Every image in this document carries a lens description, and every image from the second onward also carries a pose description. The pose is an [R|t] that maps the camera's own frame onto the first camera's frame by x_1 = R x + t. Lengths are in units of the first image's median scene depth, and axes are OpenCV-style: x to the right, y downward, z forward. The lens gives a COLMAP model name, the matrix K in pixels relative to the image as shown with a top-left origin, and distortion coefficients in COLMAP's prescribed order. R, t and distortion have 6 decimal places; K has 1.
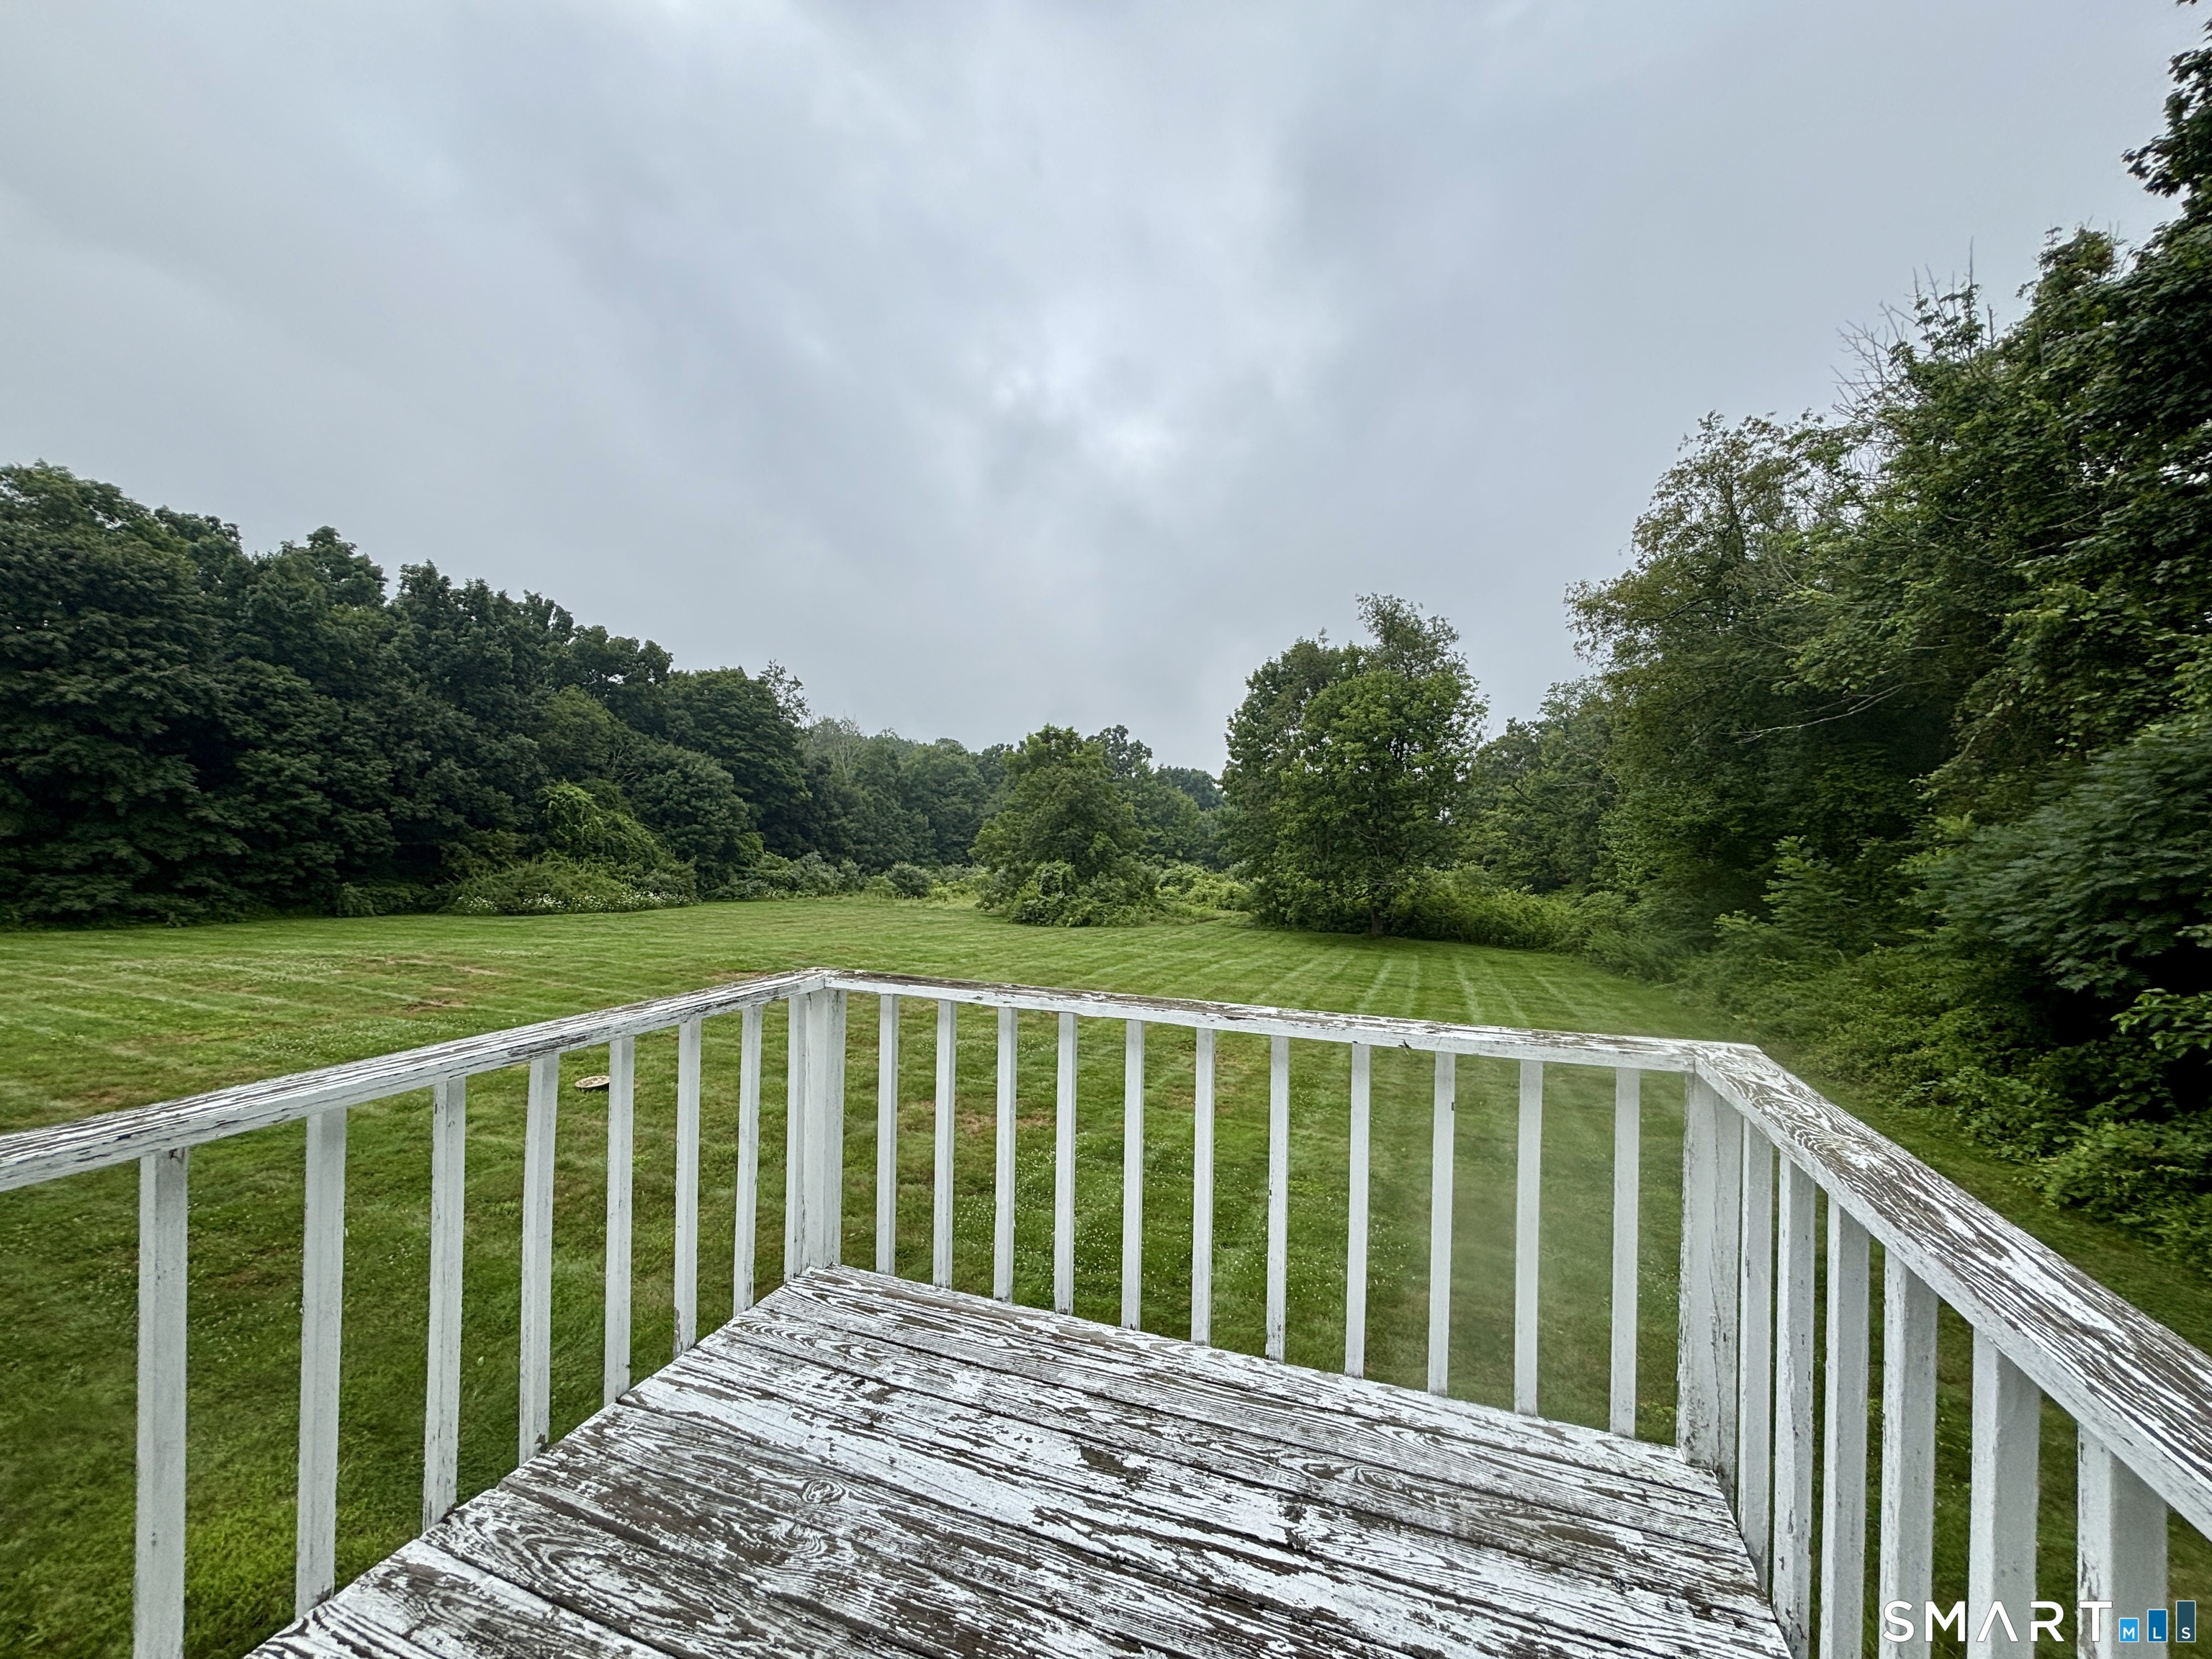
lens RADIAL K [[887.4, 0, 1117.7], [0, 887.4, 829.8], [0, 0, 1]] dist [0.014200, -0.001291]
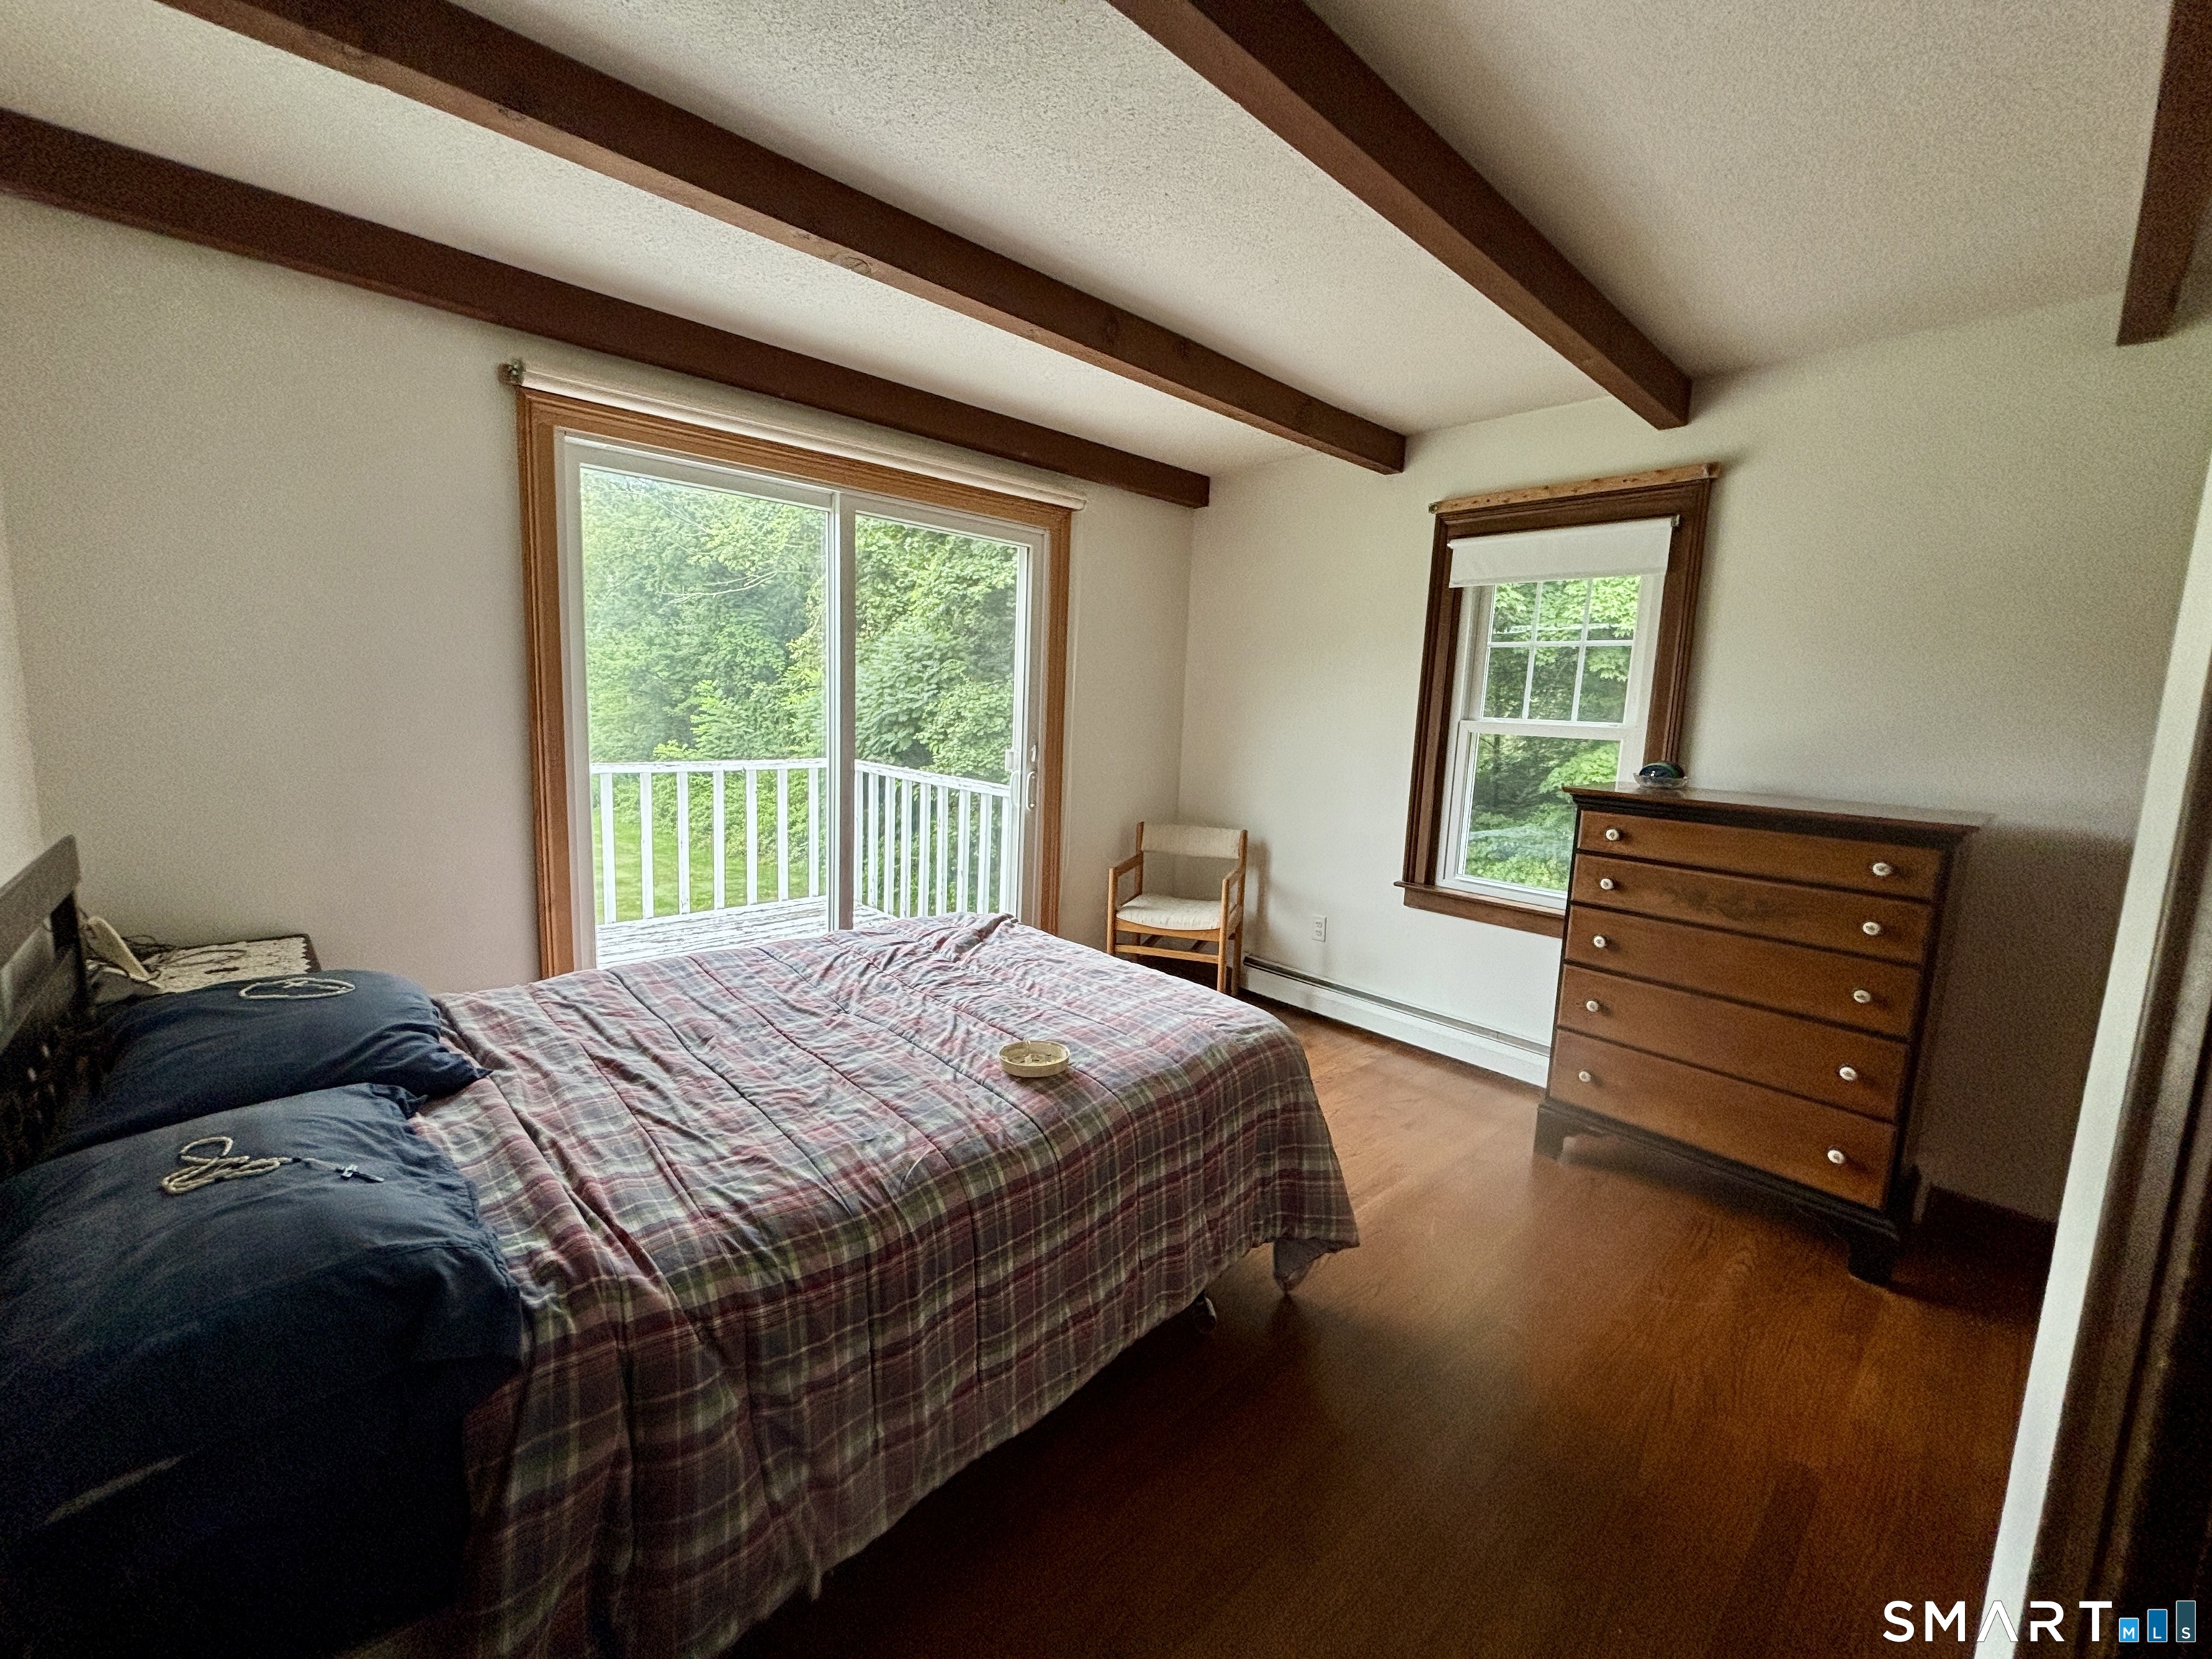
lens RADIAL K [[887.4, 0, 1118.4], [0, 887.4, 820.5], [0, 0, 1]] dist [0.014200, -0.001291]
pose [[0.447165, -0.117676, 0.886677, -0.089369], [-0.031170, 0.988656, 0.146930, -0.000335], [-0.893908, -0.093339, 0.438425, -0.064349]]
